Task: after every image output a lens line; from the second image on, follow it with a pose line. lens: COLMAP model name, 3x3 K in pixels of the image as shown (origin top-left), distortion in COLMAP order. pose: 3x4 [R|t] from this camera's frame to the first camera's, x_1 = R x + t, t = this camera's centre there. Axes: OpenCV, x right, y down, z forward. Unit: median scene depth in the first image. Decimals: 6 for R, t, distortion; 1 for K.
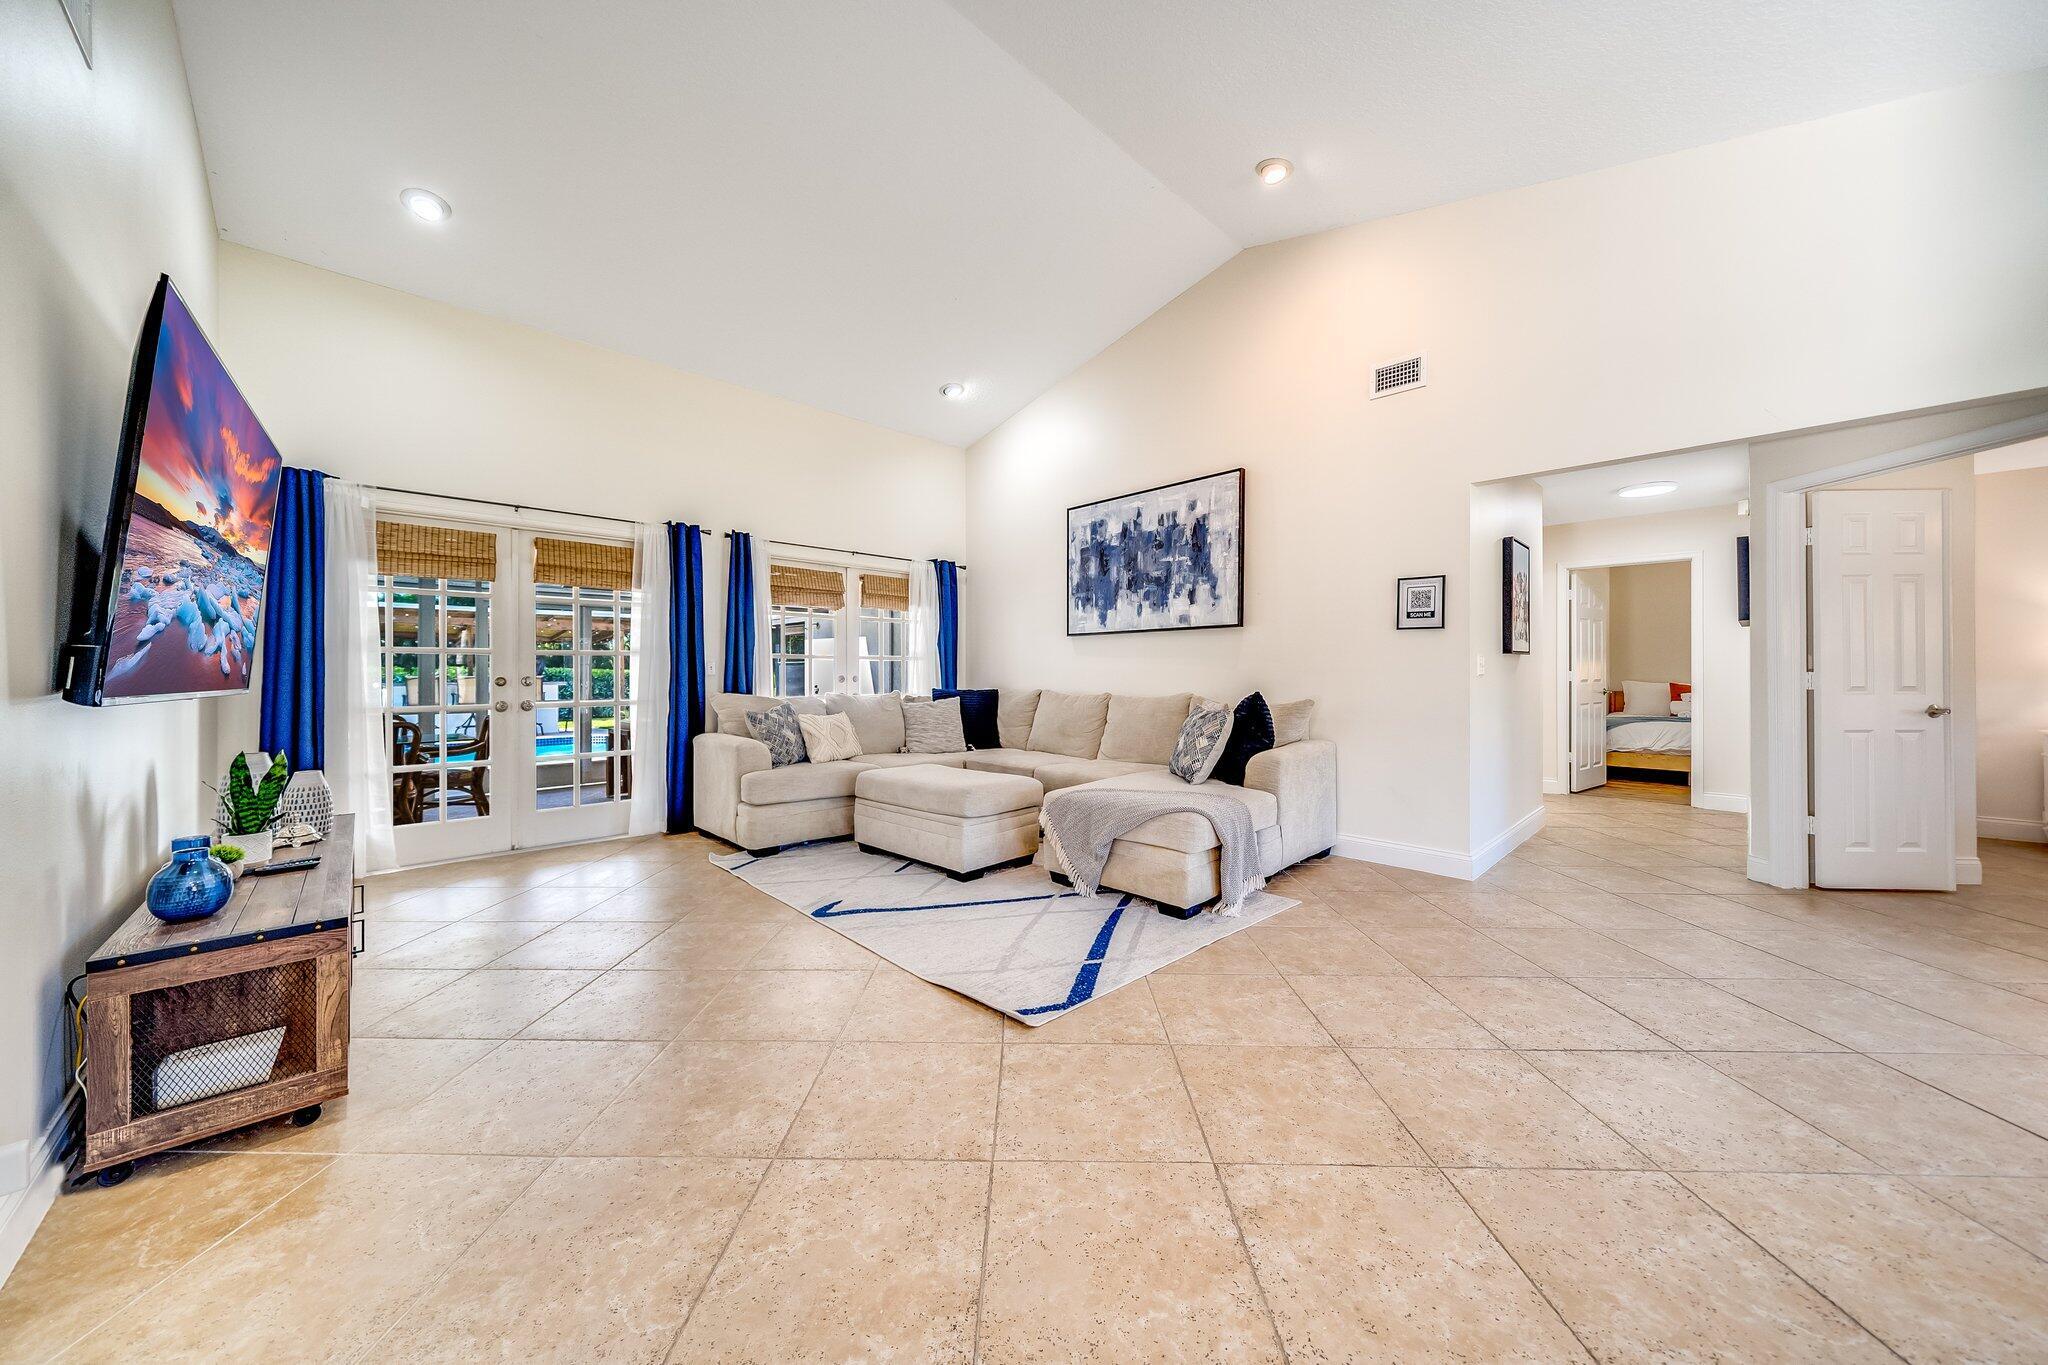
lens RADIAL K [[692.1, 0, 1010.1], [0, 692.1, 675.1], [0, 0, 1]] dist [0.000649, -0.000002]
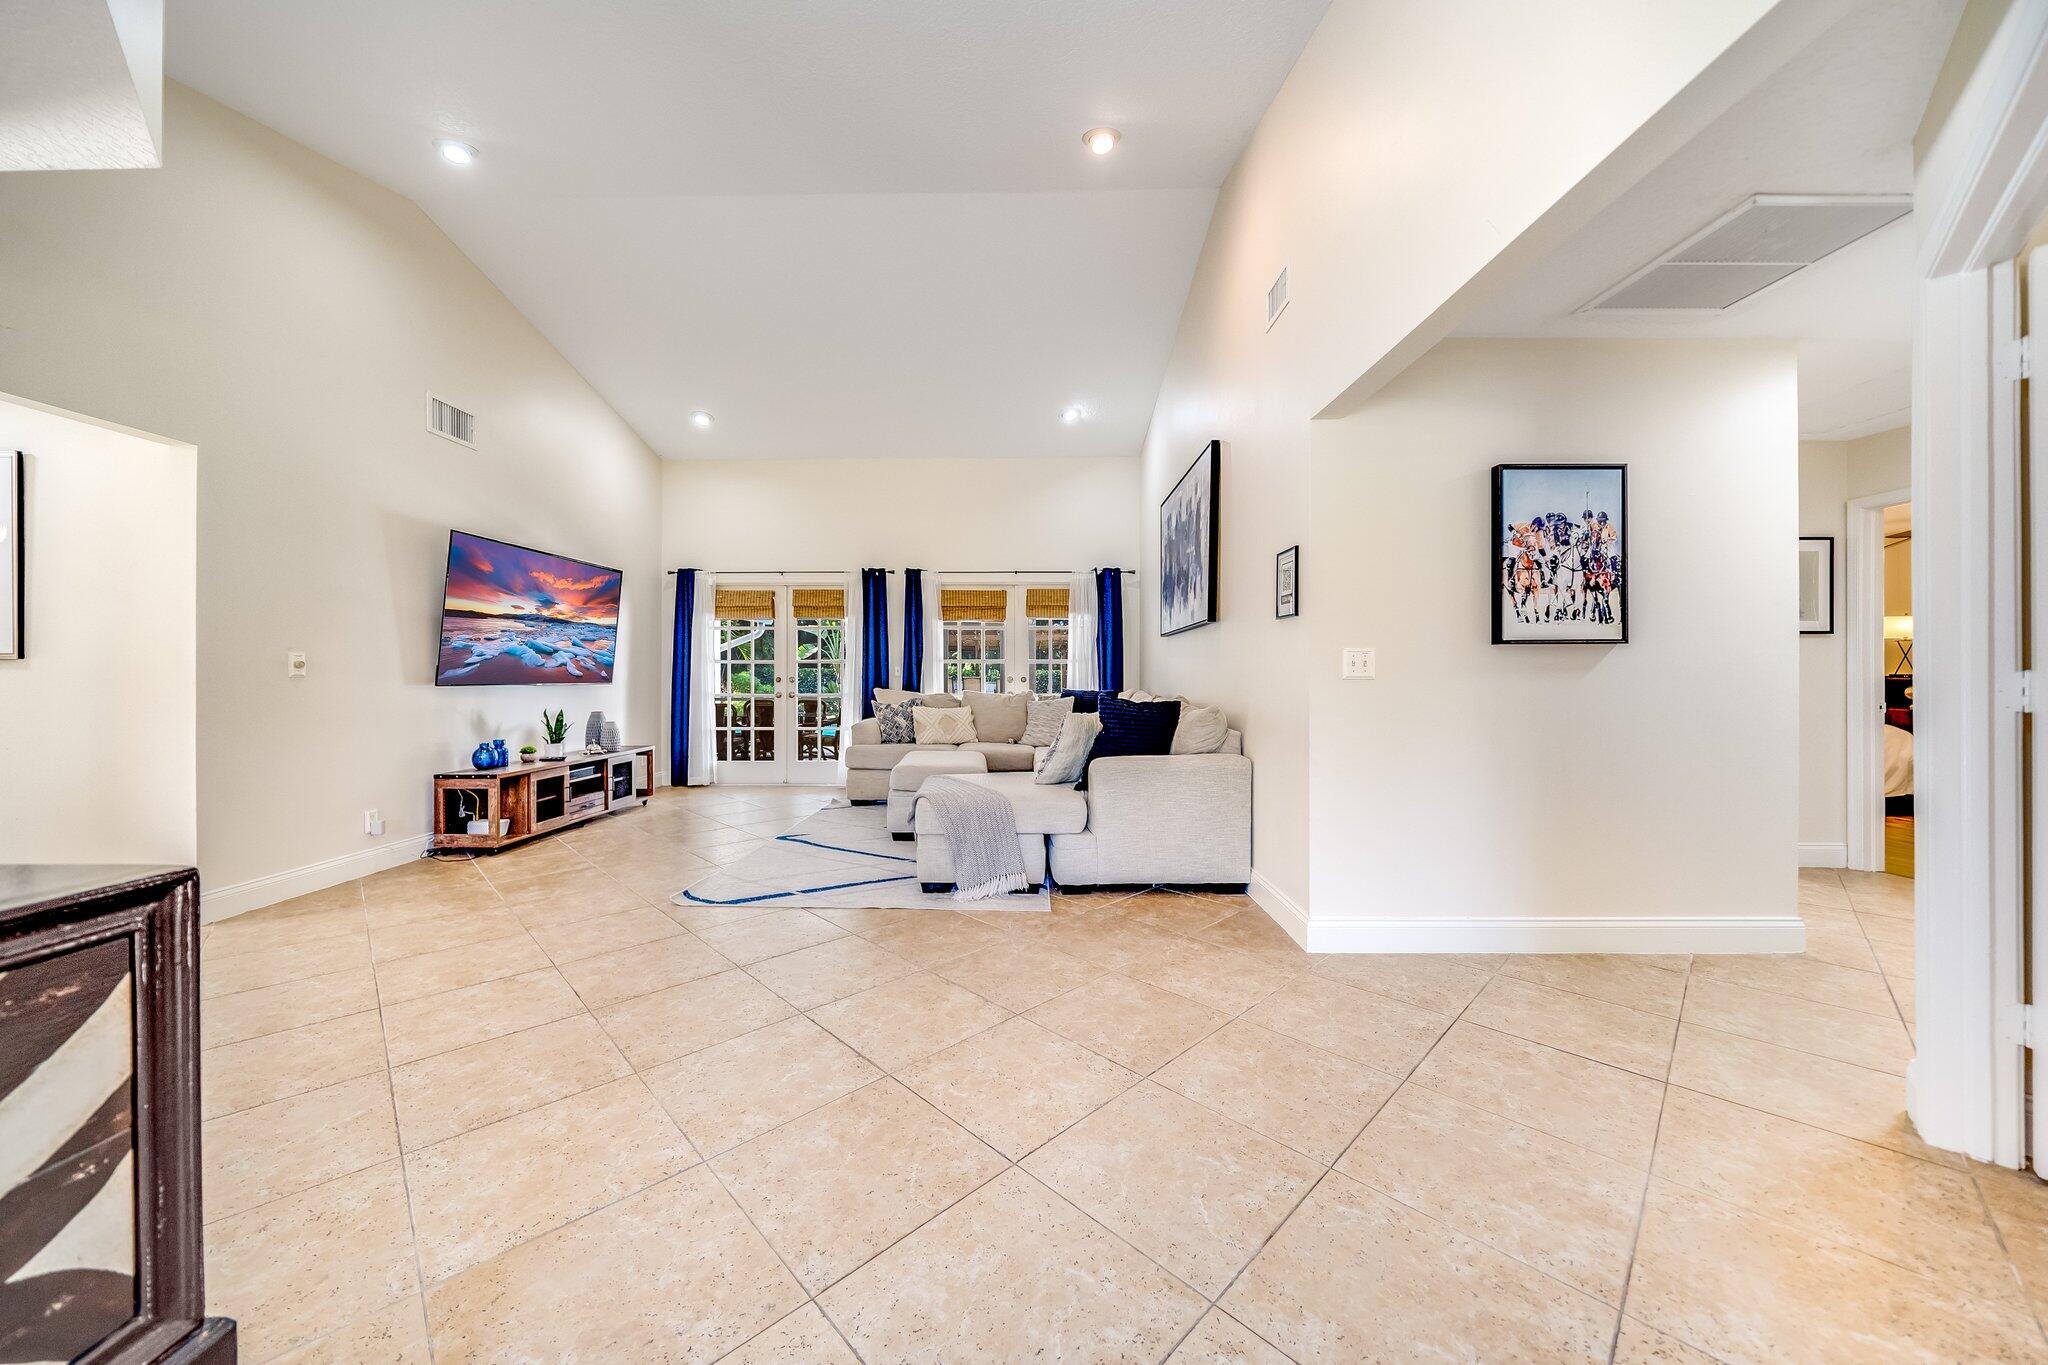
lens RADIAL K [[692.1, 0, 1003.6], [0, 692.1, 678.3], [0, 0, 1]] dist [0.000649, -0.000002]
pose [[0.715772, 0.002961, -0.698328, 0.811512], [-0.001950, 0.999996, 0.002242, 0.000489], [0.698331, -0.000243, 0.715775, 0.202069]]
